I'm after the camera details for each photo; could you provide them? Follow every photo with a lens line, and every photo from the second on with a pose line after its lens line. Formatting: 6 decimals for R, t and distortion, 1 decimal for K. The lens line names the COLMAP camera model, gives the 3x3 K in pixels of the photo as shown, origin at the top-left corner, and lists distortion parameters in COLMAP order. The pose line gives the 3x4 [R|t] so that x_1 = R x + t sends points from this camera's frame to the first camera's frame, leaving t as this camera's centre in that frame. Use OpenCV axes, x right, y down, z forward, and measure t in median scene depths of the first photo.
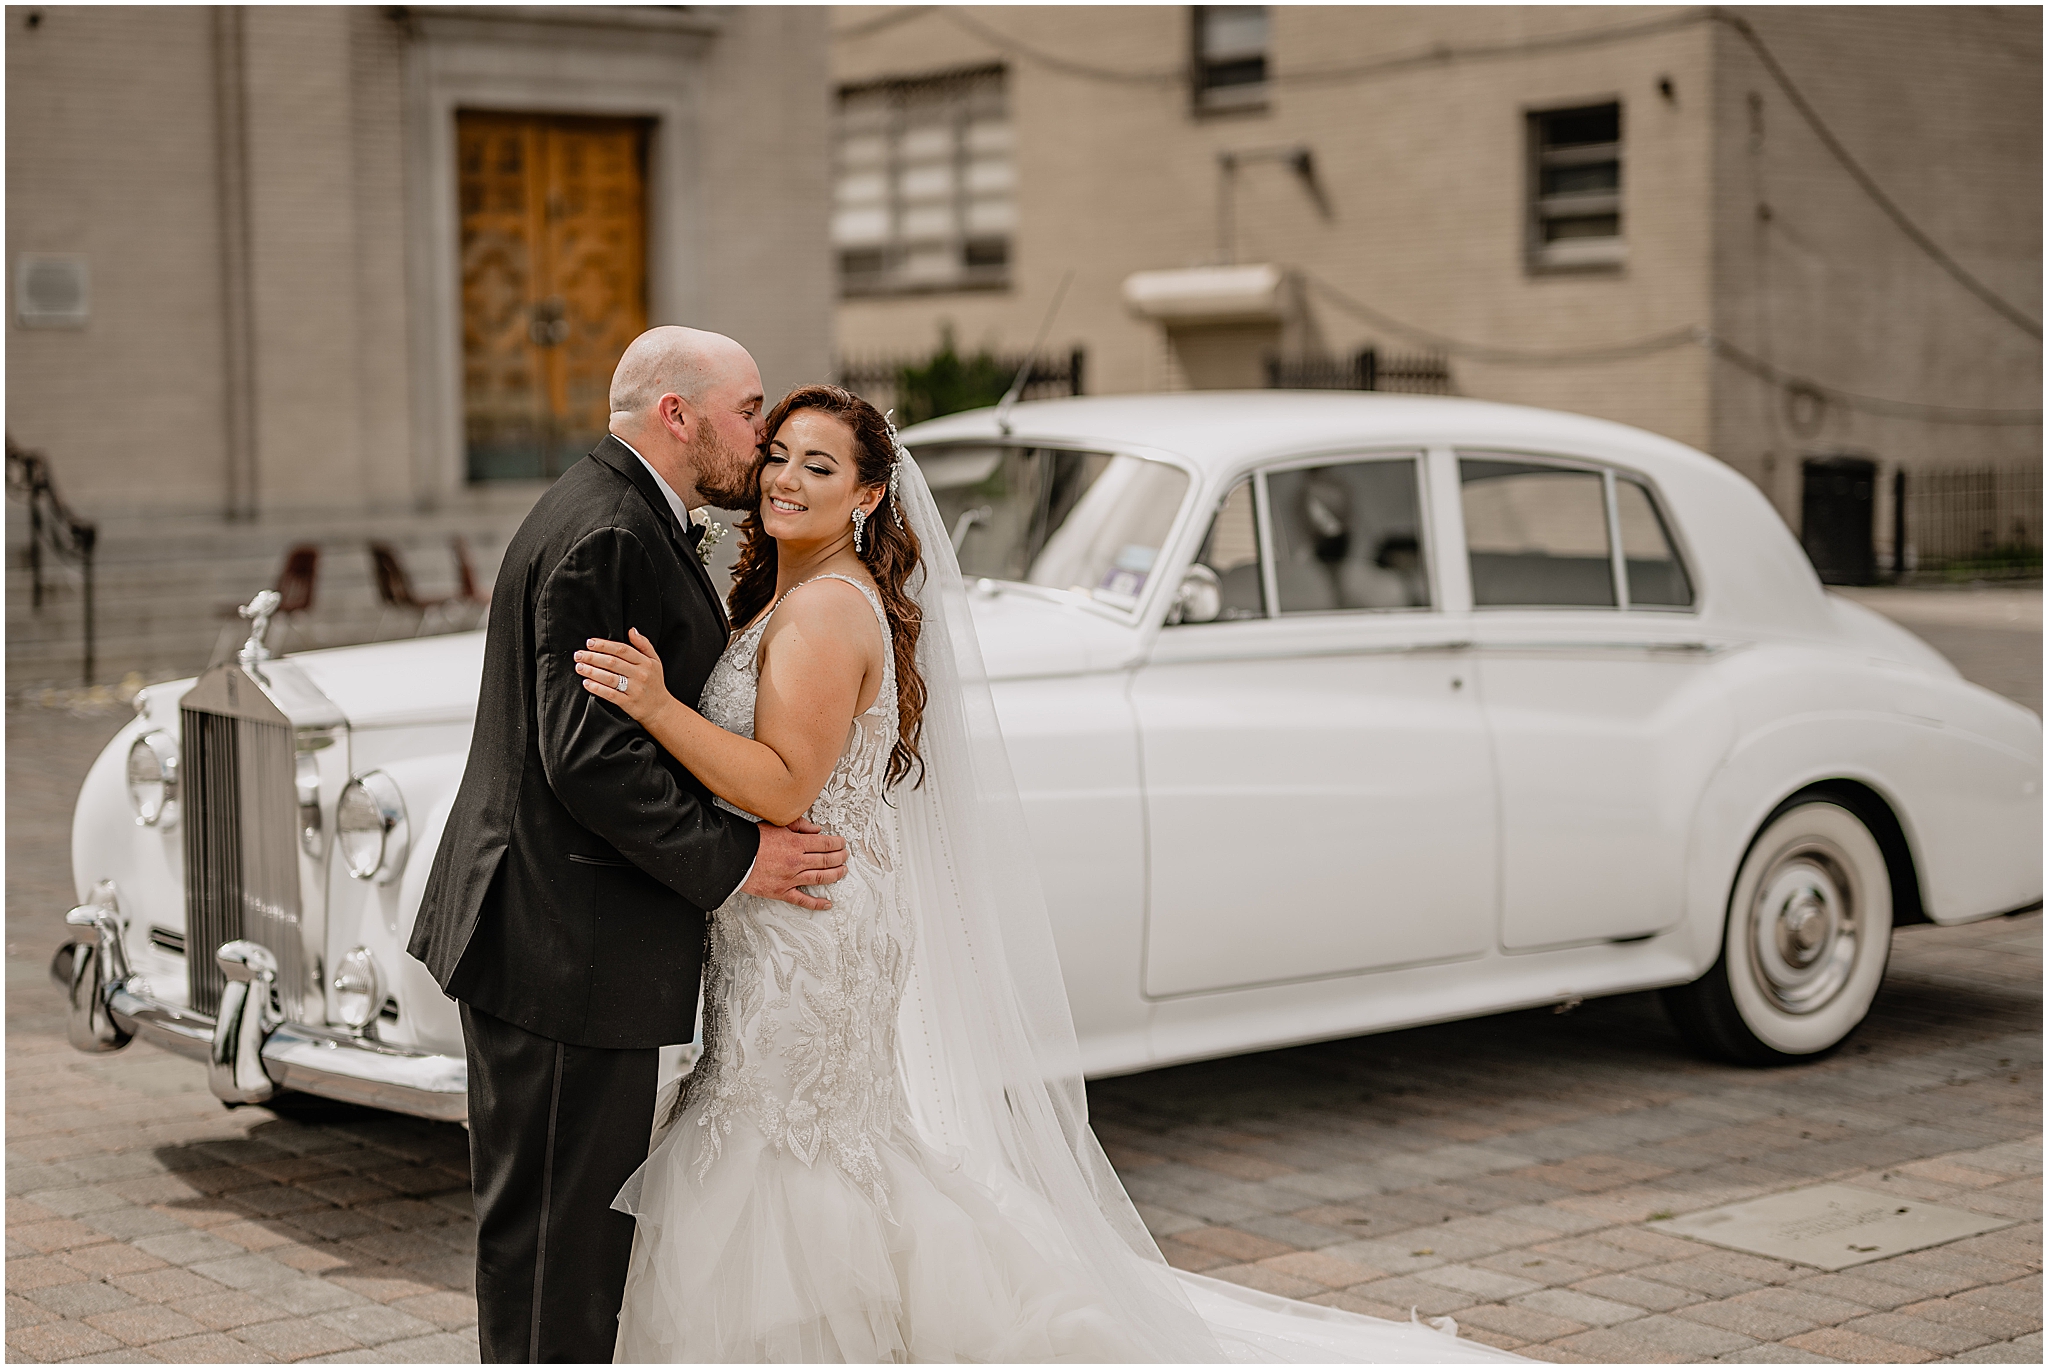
lens RADIAL K [[3389.3, 0, 1024.0], [0, 3389.3, 684.5], [0, 0, 1]] dist [0.168521, -0.103749]
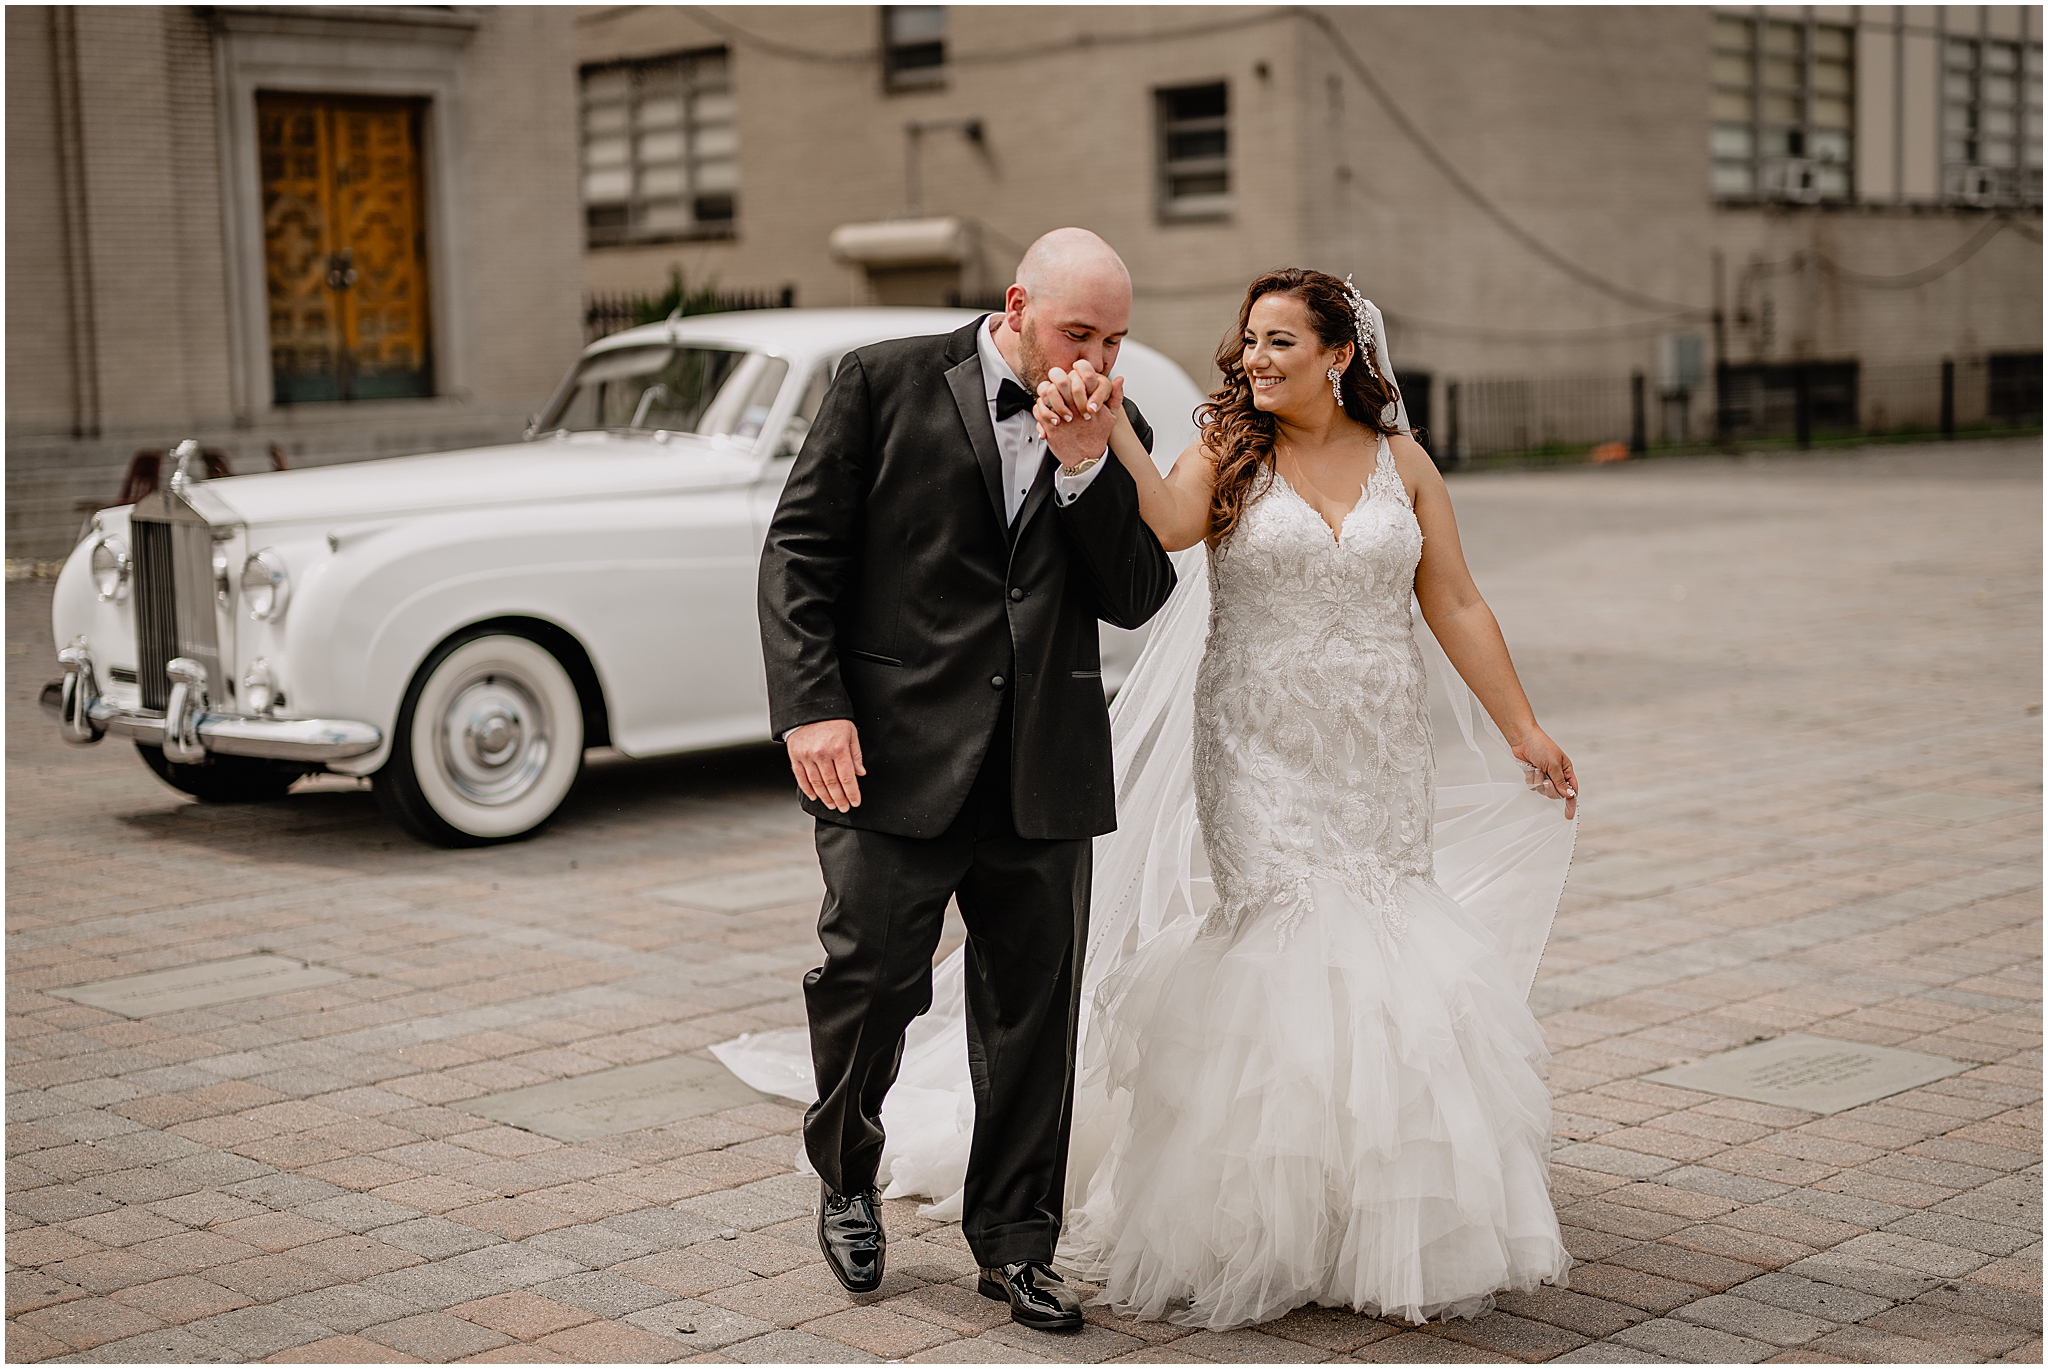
lens RADIAL K [[3059.1, 0, 1024.0], [0, 3059.1, 684.5], [0, 0, 1]] dist [0.101110, 0.070629]
pose [[0.996569, -0.021406, 0.079949, 0.010610], [0.019065, 0.999370, 0.029934, 0.012040], [-0.080539, -0.028307, 0.996349, -0.106972]]
